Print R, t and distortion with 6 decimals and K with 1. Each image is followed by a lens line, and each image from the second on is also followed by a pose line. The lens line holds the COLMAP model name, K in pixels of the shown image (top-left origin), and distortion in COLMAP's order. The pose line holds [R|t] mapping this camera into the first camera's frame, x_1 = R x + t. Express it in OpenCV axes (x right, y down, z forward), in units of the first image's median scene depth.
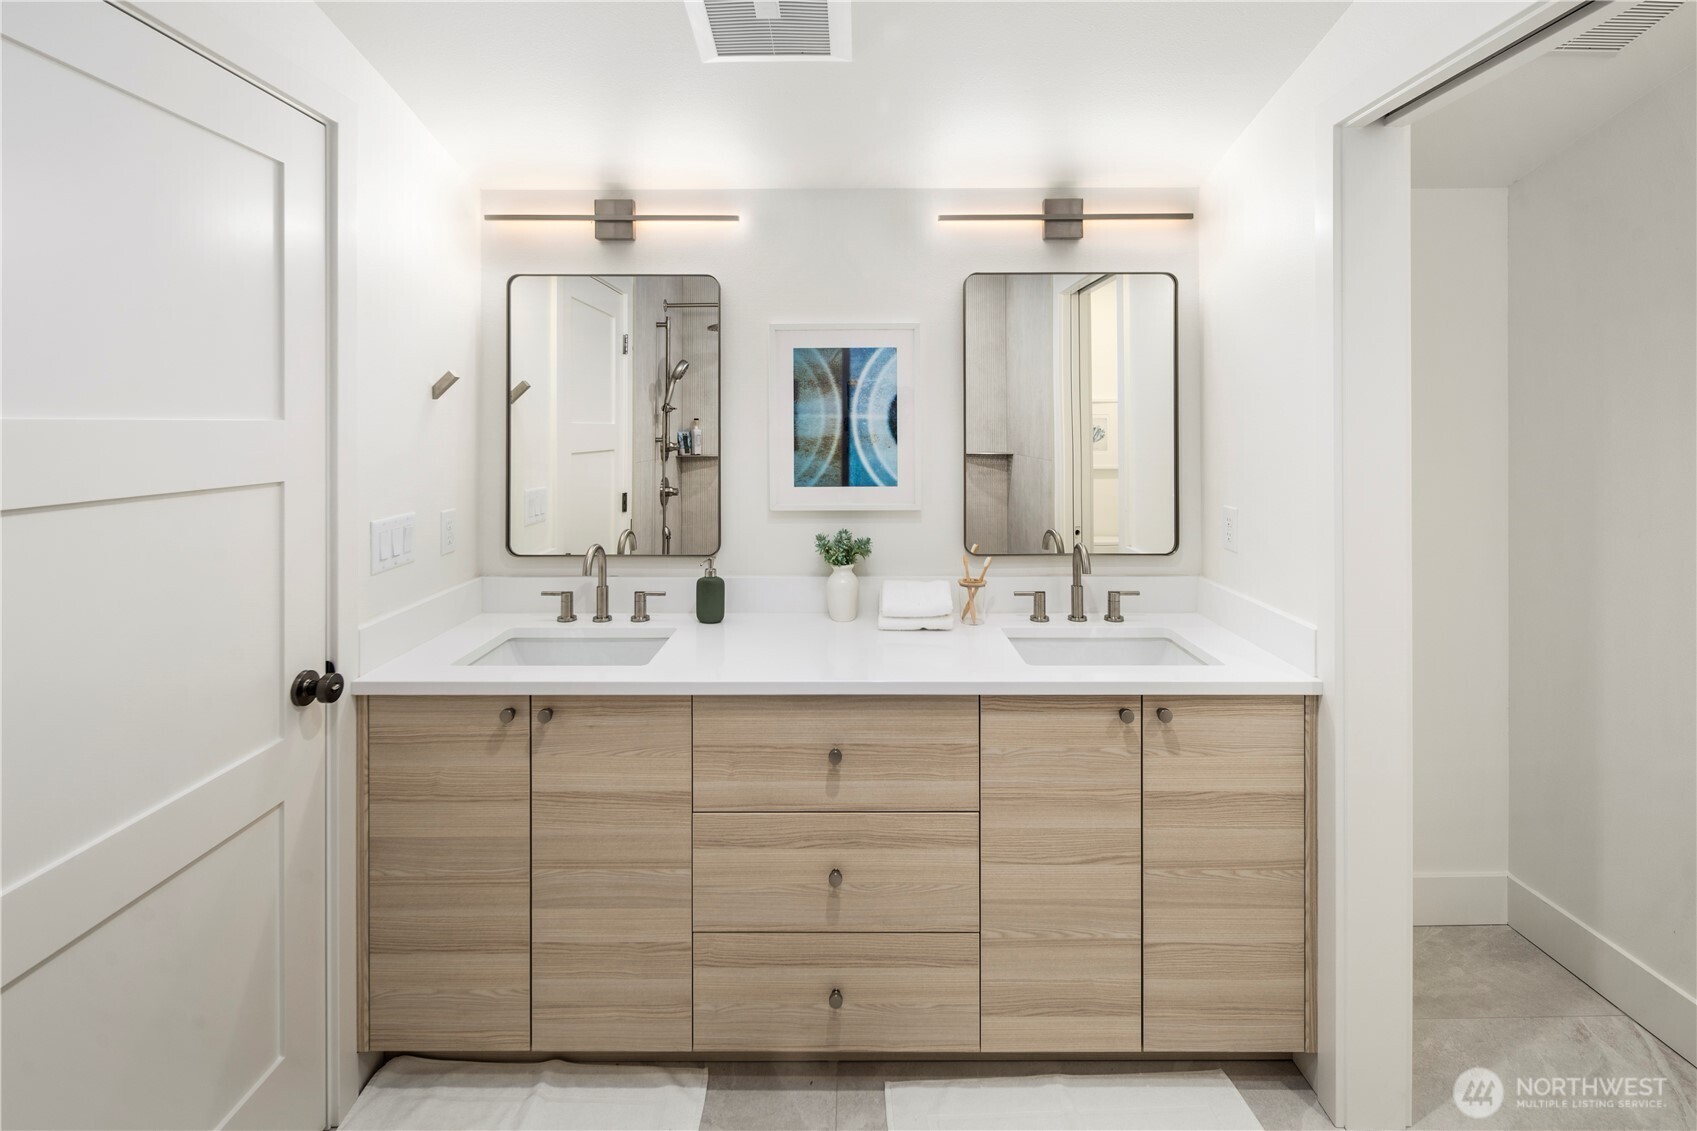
lens RADIAL K [[728.0, 0, 849.9], [0, 728.0, 426.2], [0, 0, 1]] dist [0.001025, -0.000016]
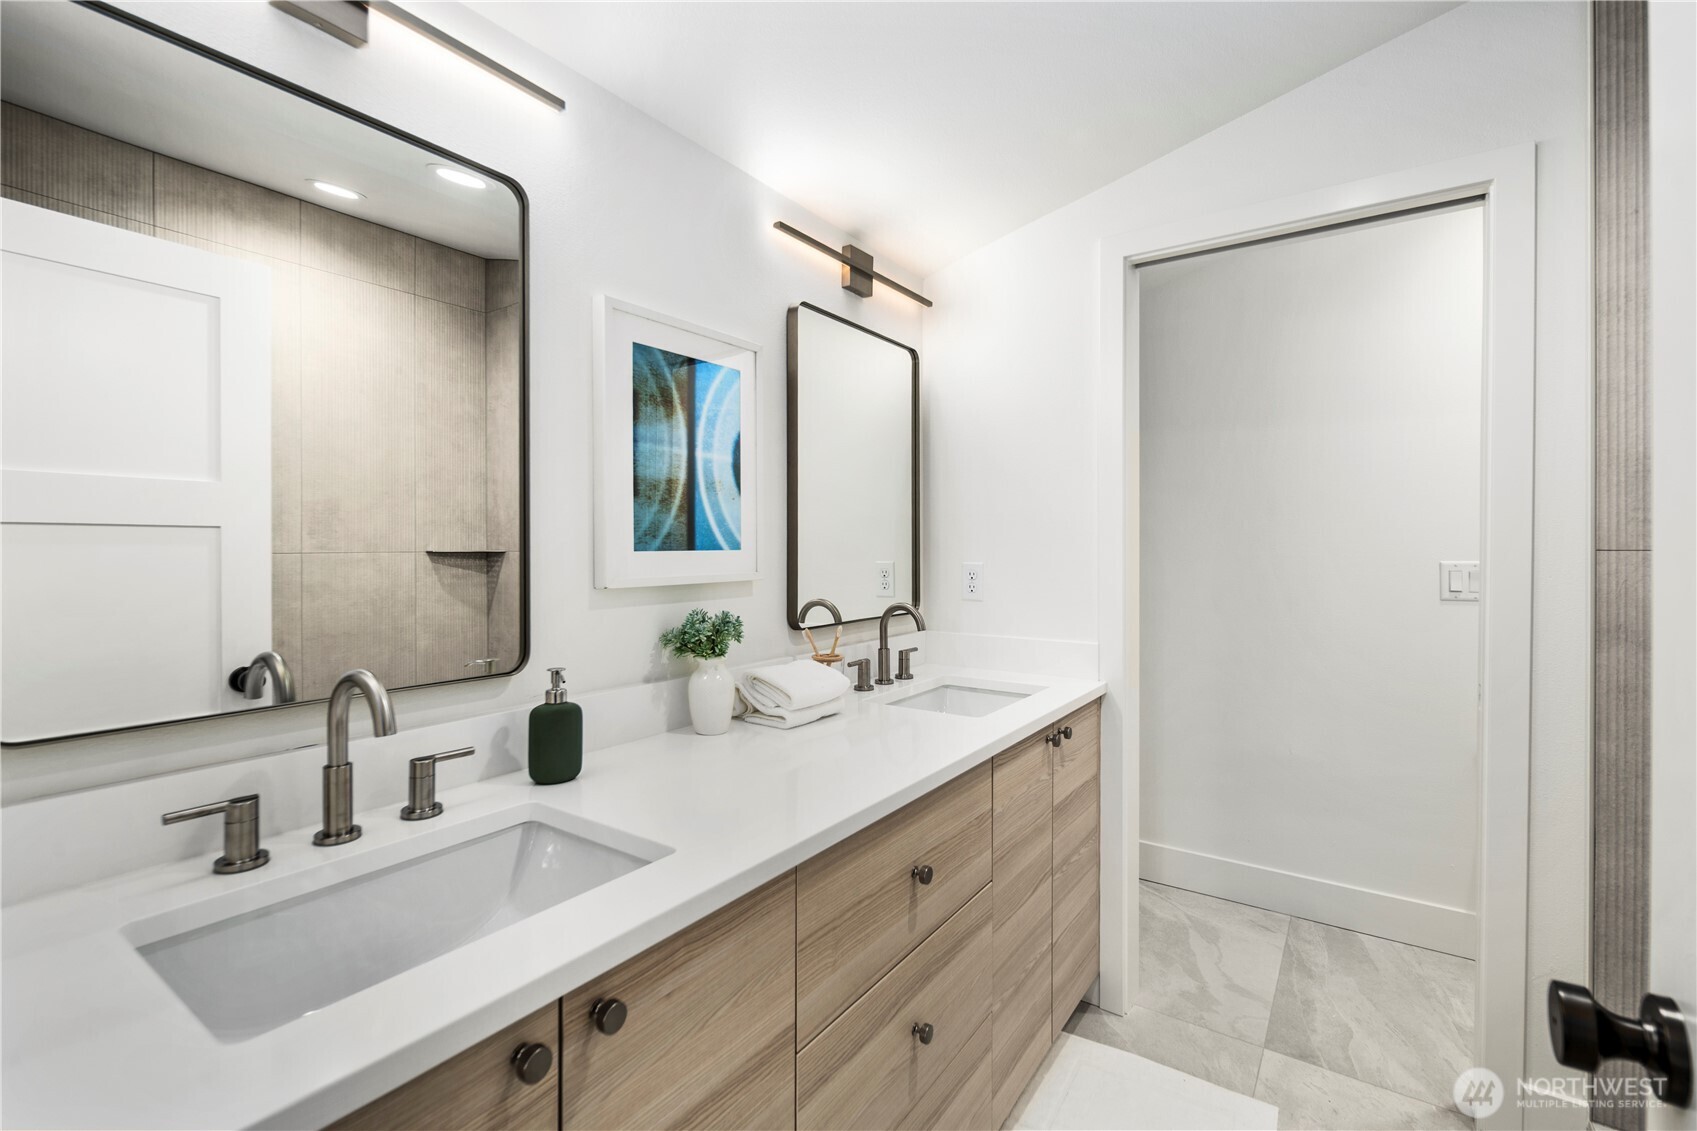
lens RADIAL K [[741.9, 0, 848.1], [0, 741.9, 548.3], [0, 0, 1]] dist [-0.001077, -0.000481]
pose [[0.574170, -0.003024, 0.818730, -0.516783], [0.000575, 0.999994, 0.003291, 0.078397], [-0.818736, -0.001419, 0.574169, 0.452578]]
